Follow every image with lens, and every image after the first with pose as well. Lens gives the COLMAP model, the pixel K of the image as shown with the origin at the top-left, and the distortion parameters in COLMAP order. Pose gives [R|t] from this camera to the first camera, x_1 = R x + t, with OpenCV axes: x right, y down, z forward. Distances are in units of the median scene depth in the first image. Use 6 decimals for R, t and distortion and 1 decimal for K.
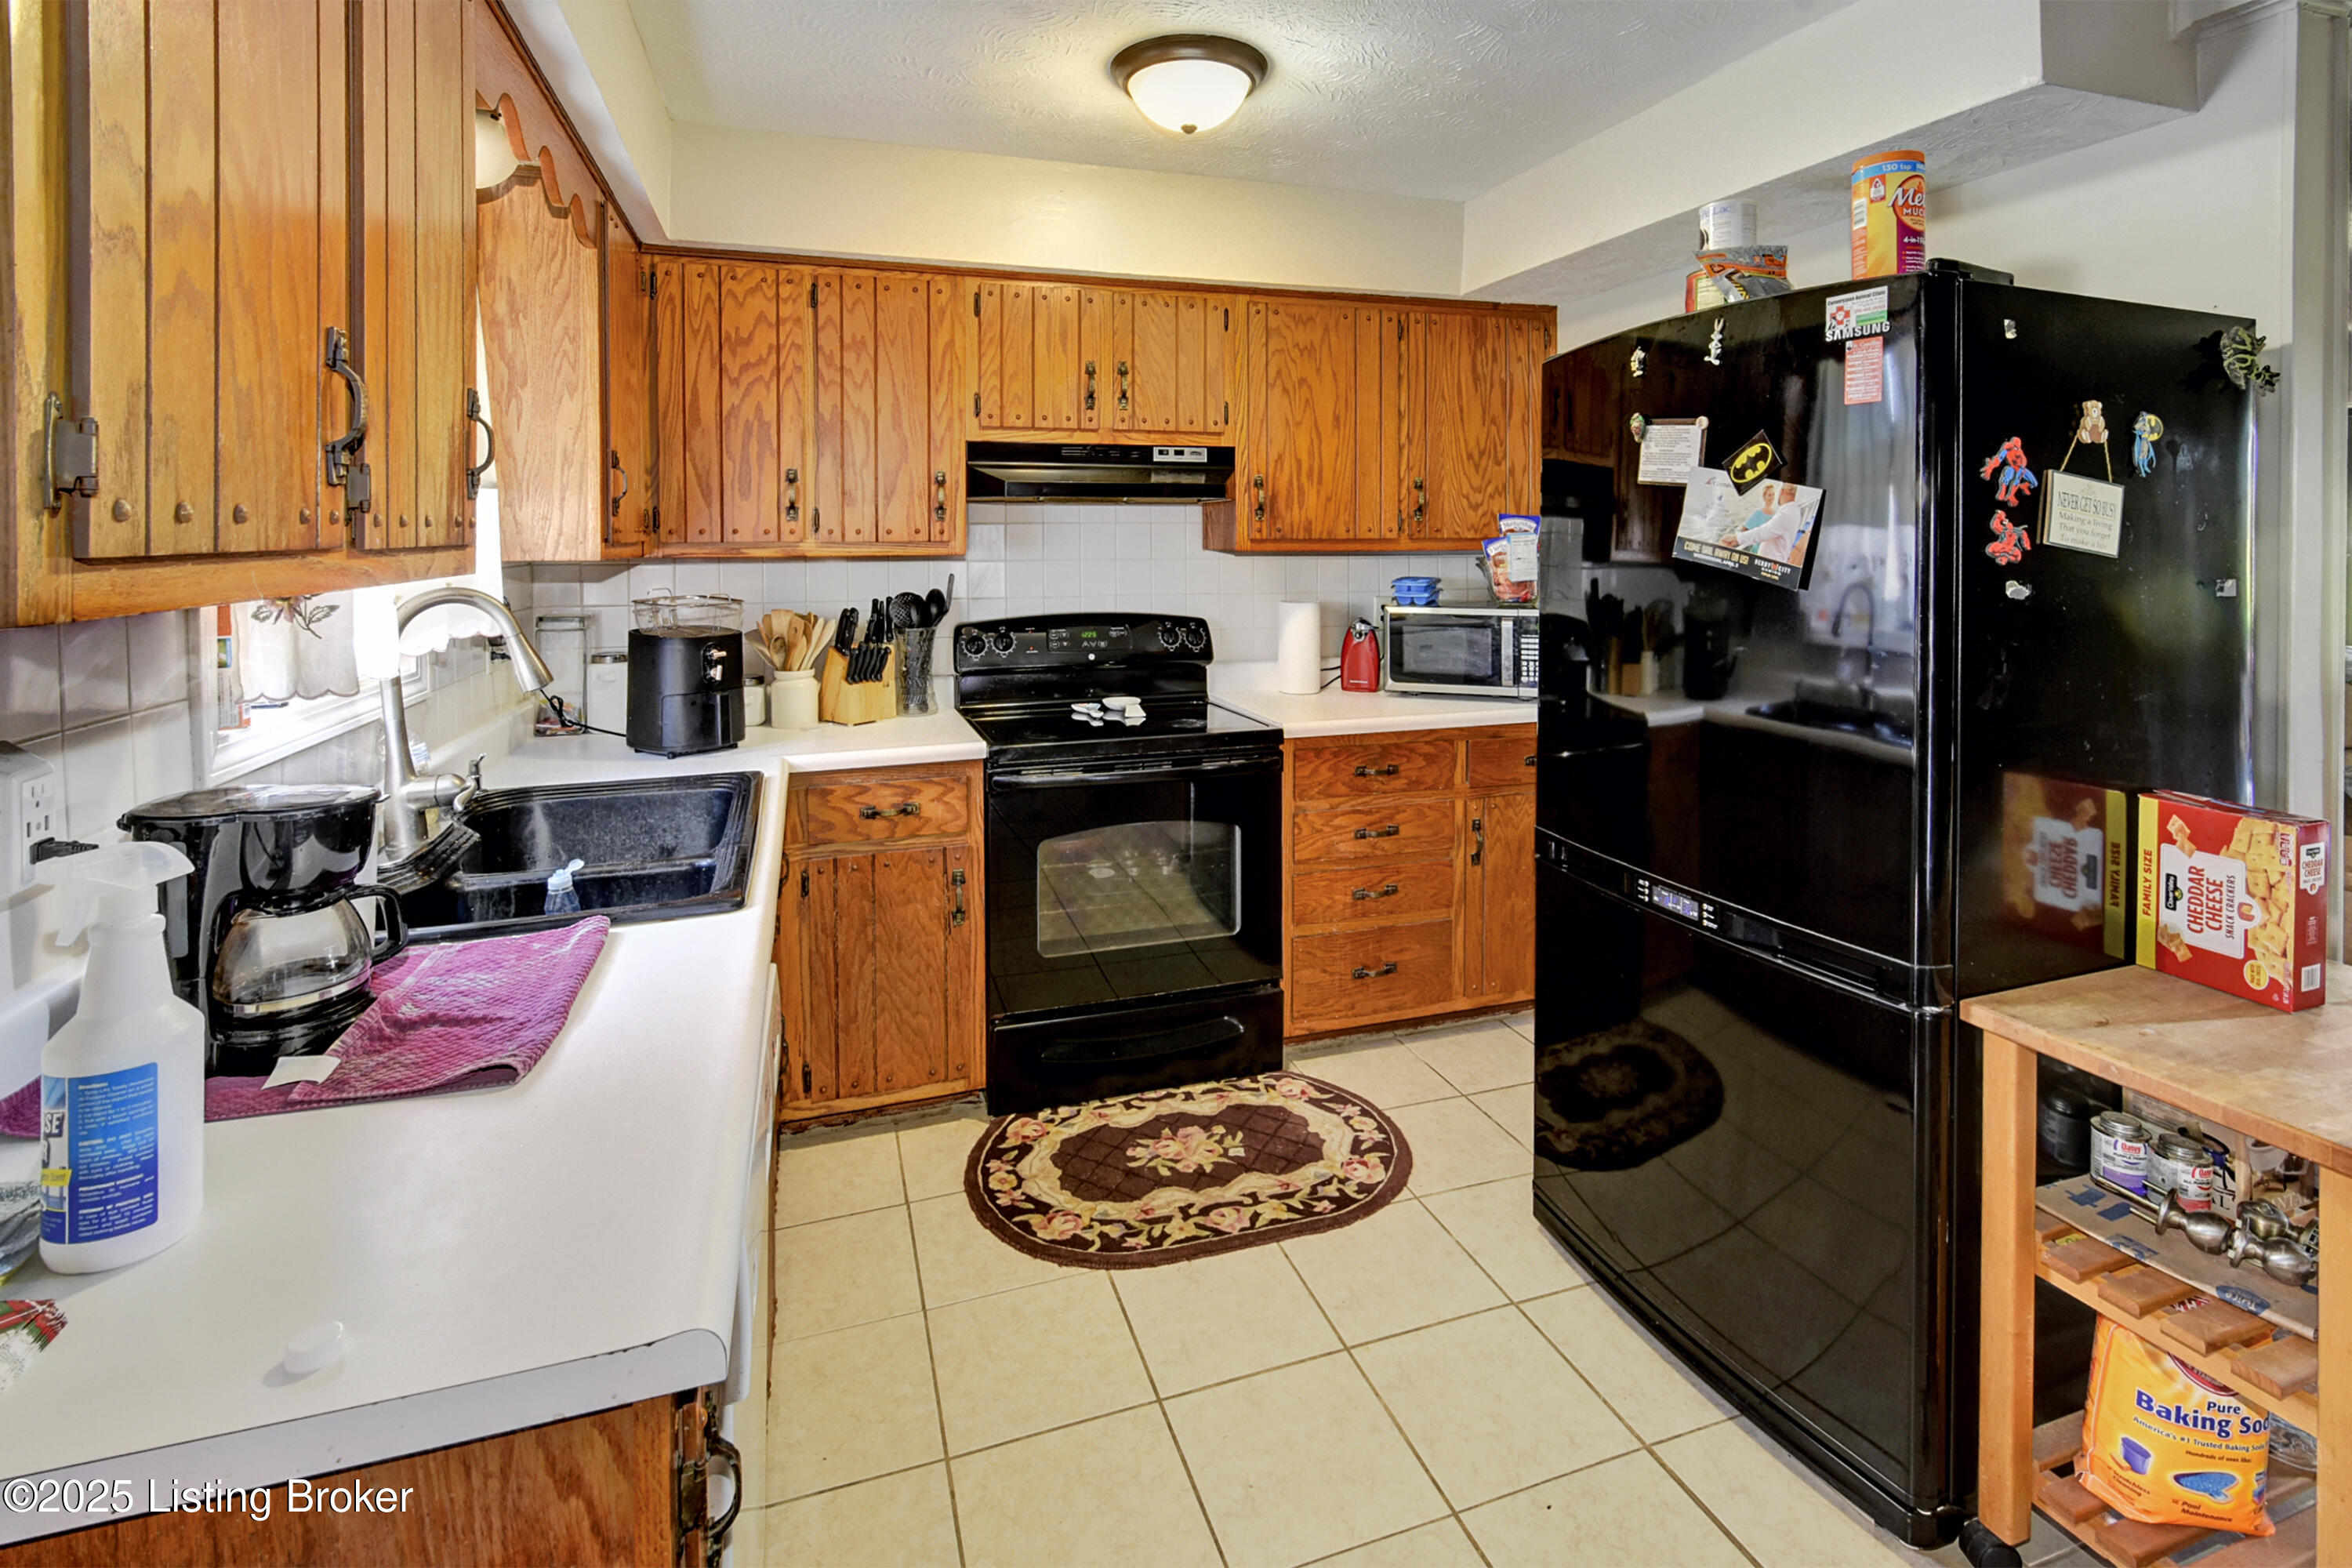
lens RADIAL K [[1050.8, 0, 1020.7], [0, 1050.8, 531.8], [0, 0, 1]] dist [-0.011124, -0.001808]
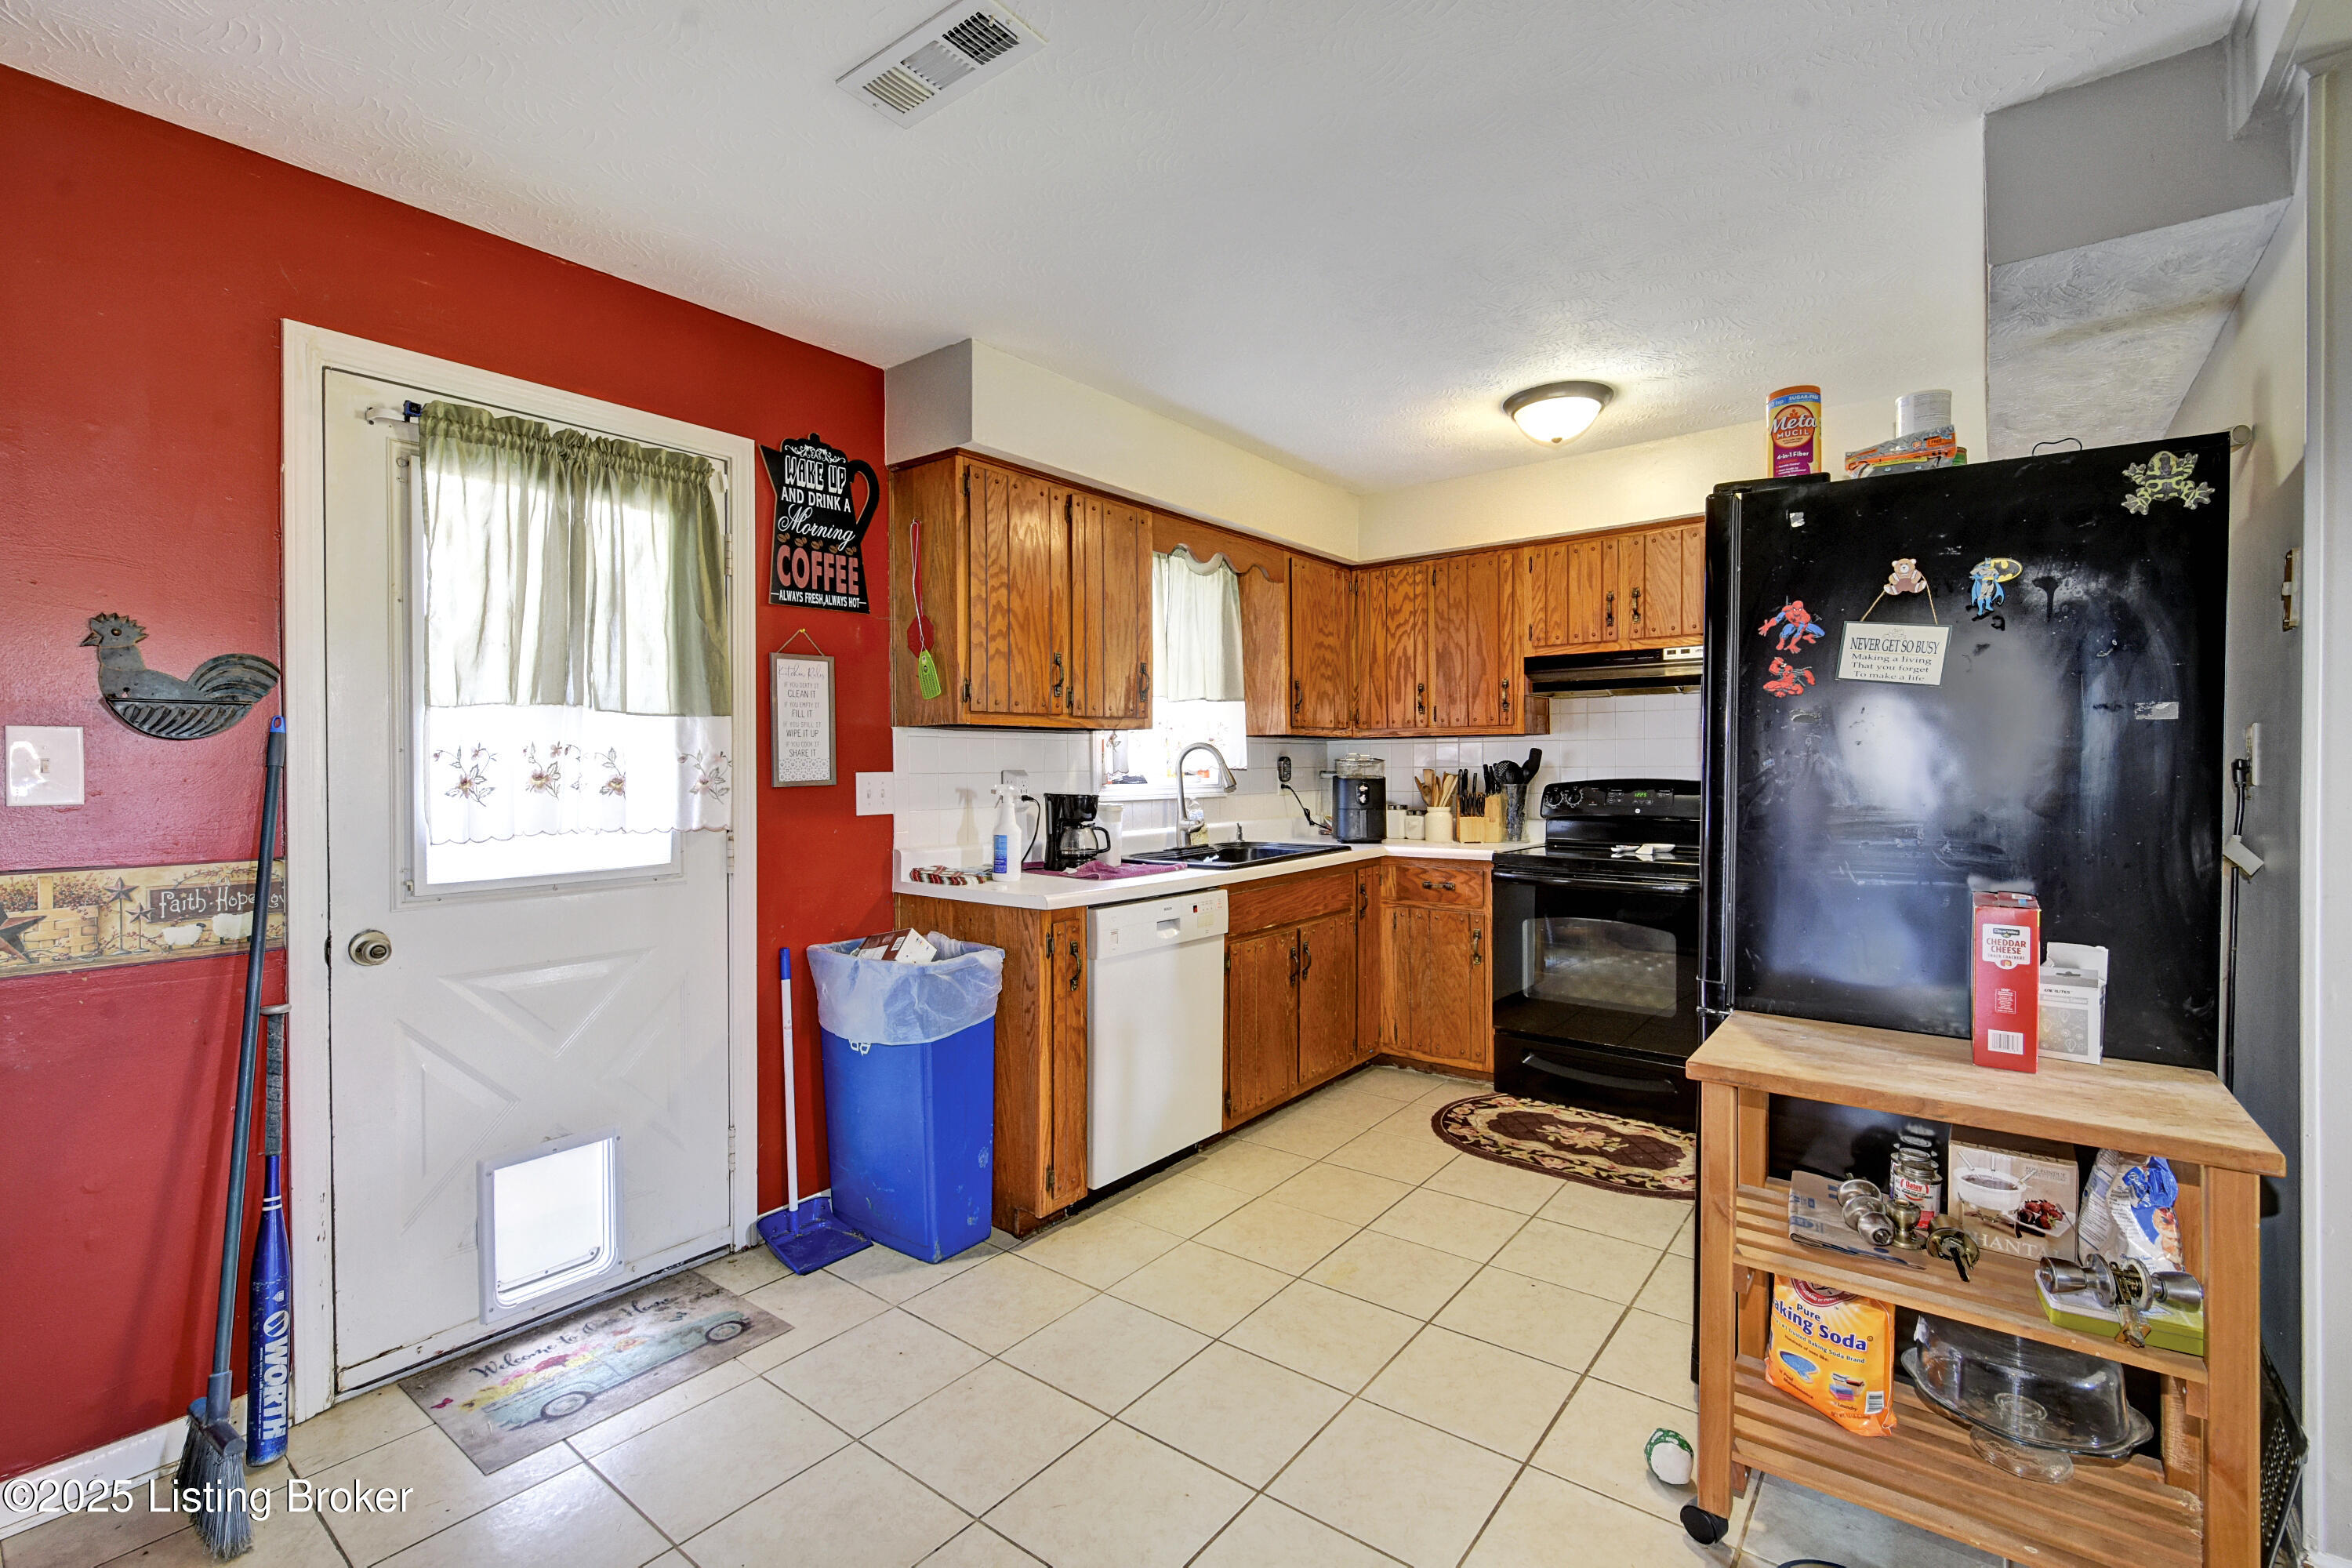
lens RADIAL K [[1050.8, 0, 1187.3], [0, 1050.8, 766.6], [0, 0, 1]] dist [-0.011124, -0.001808]
pose [[0.545655, 0.002555, -0.838006, 1.063131], [-0.003027, 0.999995, 0.001078, 0.077639], [0.838005, 0.001948, 0.545660, -0.242981]]
